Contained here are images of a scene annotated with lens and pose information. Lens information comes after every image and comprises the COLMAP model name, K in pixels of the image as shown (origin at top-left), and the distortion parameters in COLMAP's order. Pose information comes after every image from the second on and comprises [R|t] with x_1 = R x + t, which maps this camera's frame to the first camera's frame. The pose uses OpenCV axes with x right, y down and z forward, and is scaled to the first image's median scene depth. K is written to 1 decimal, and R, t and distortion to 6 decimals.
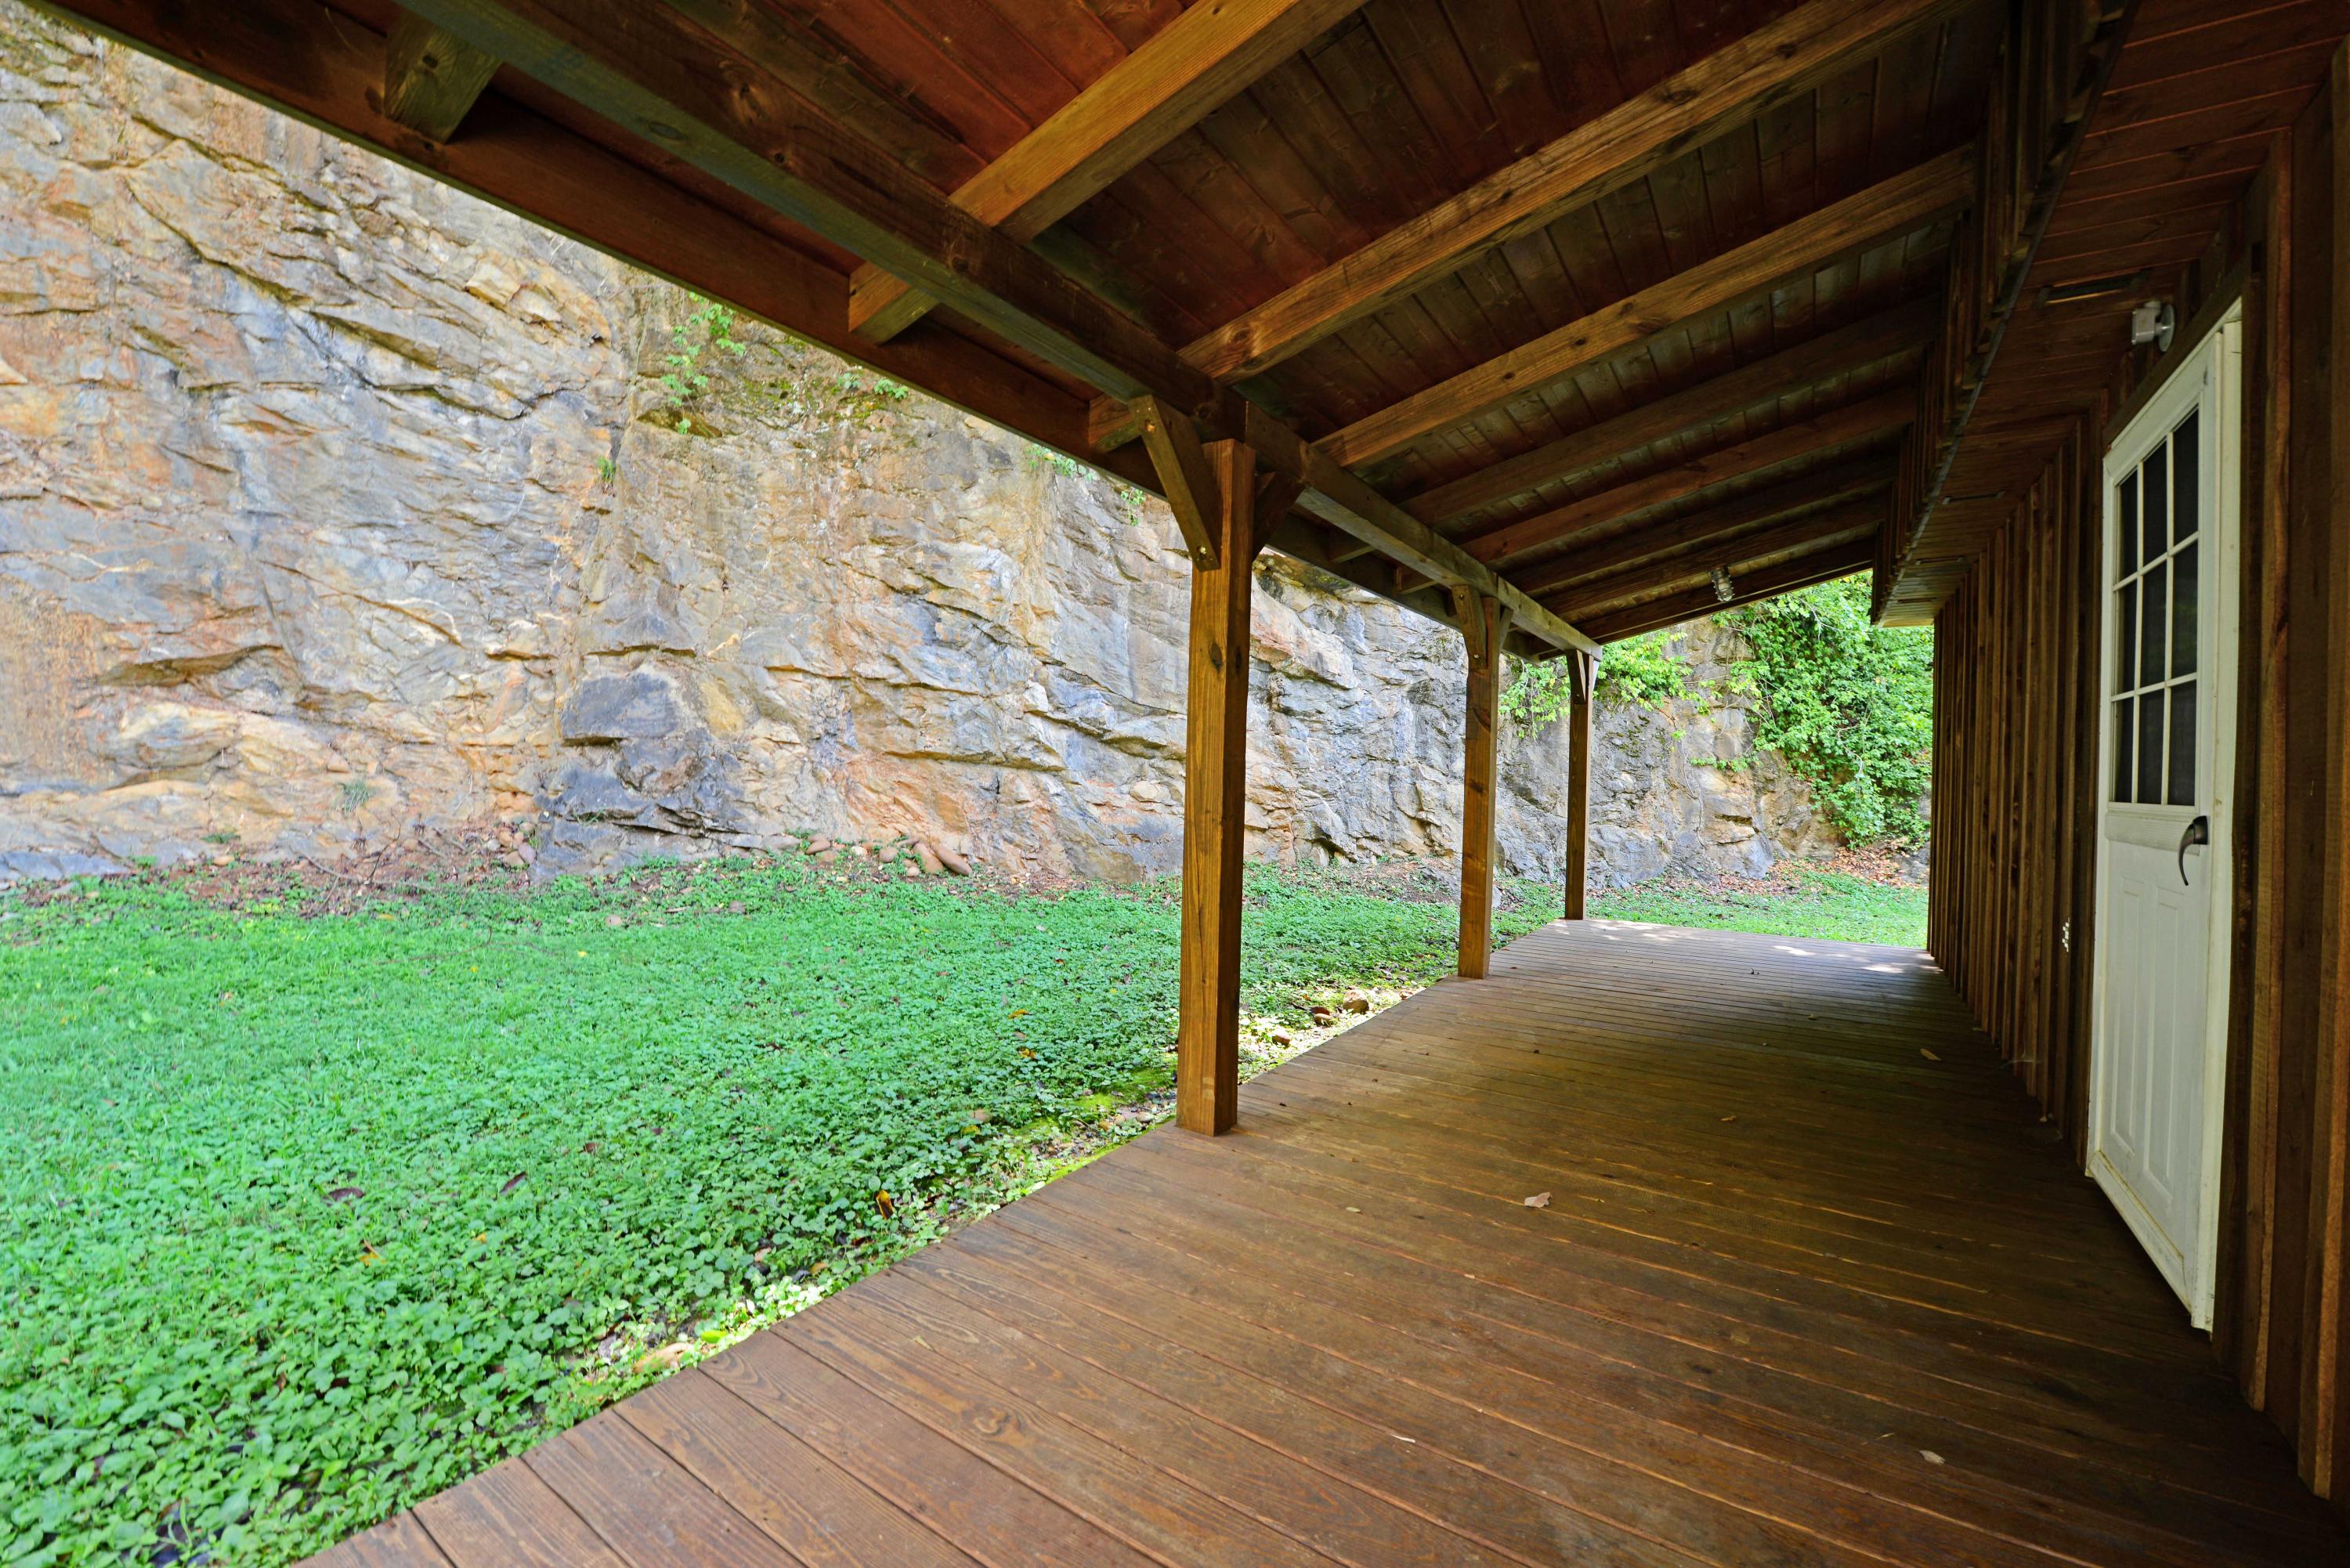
lens RADIAL K [[939.8, 0, 1174.1], [0, 939.8, 778.3], [0, 0, 1]] dist [-0.015333, -0.000284]
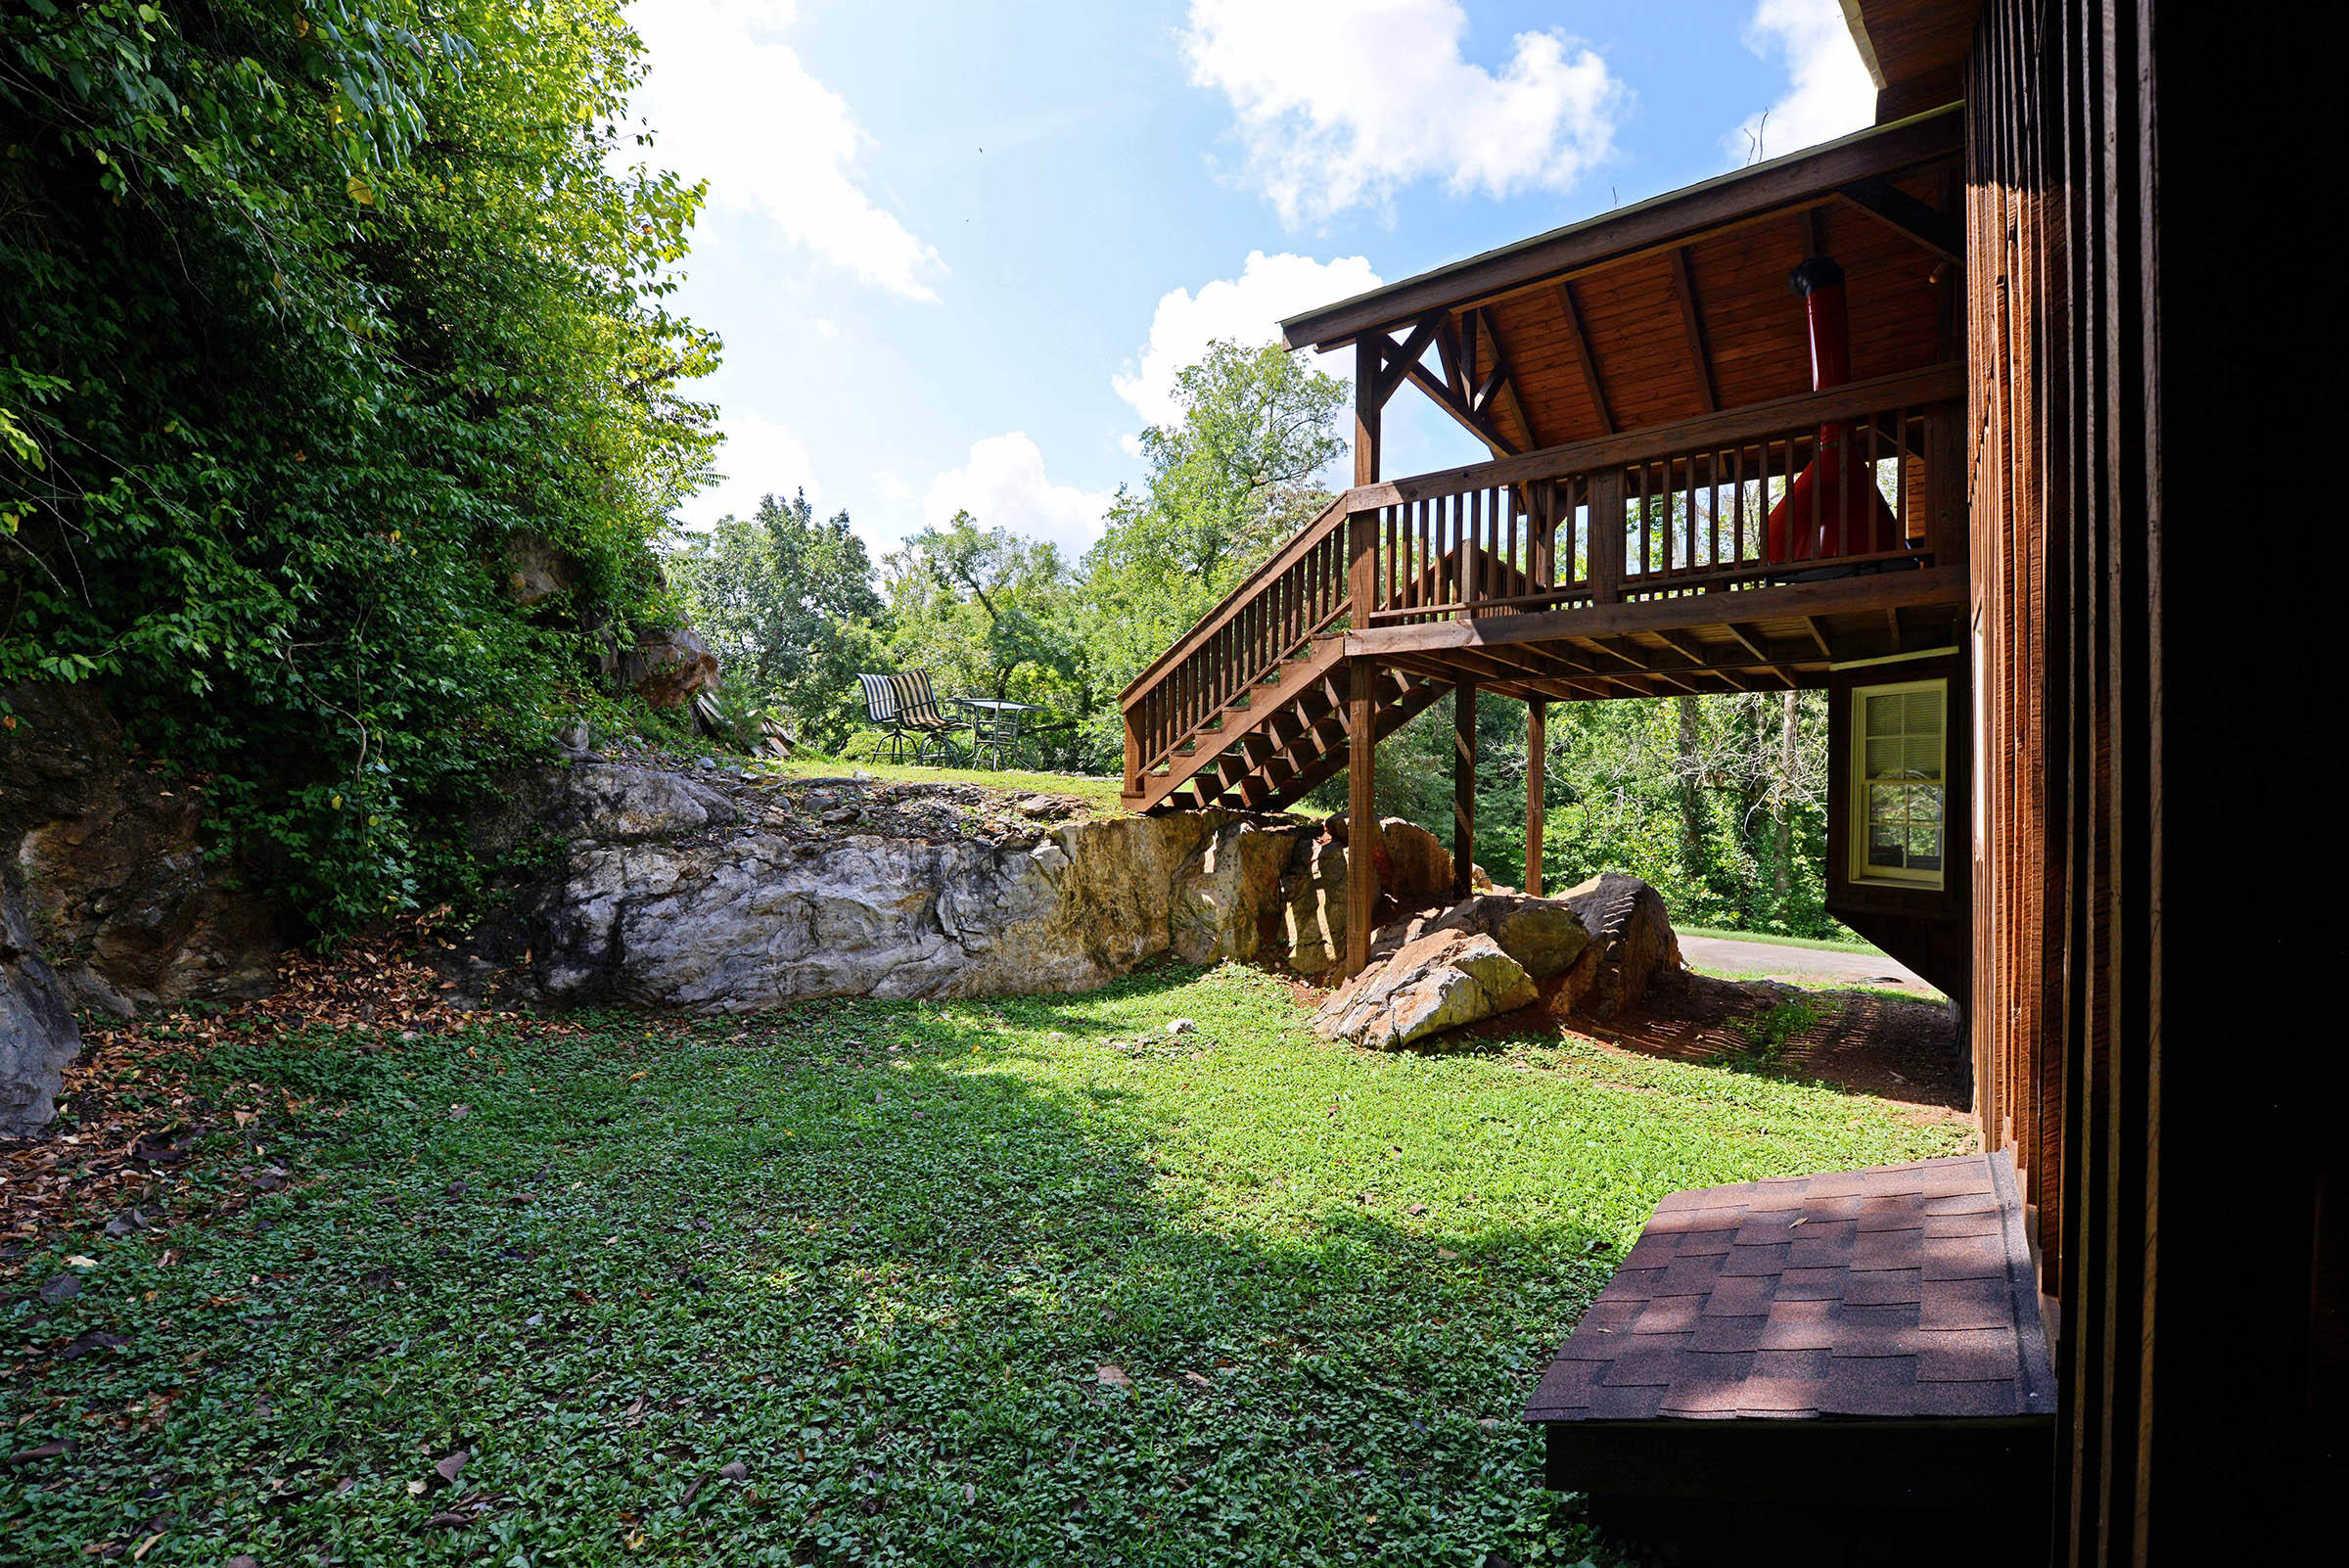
lens RADIAL K [[939.5, 0, 1174.7], [0, 939.5, 774.6], [0, 0, 1]] dist [-0.015333, -0.000284]
pose [[0.072489, -0.009198, 0.997327, 0.368461], [0.002562, 0.999956, 0.009036, -0.002157], [-0.997366, 0.001900, 0.072509, 0.621542]]
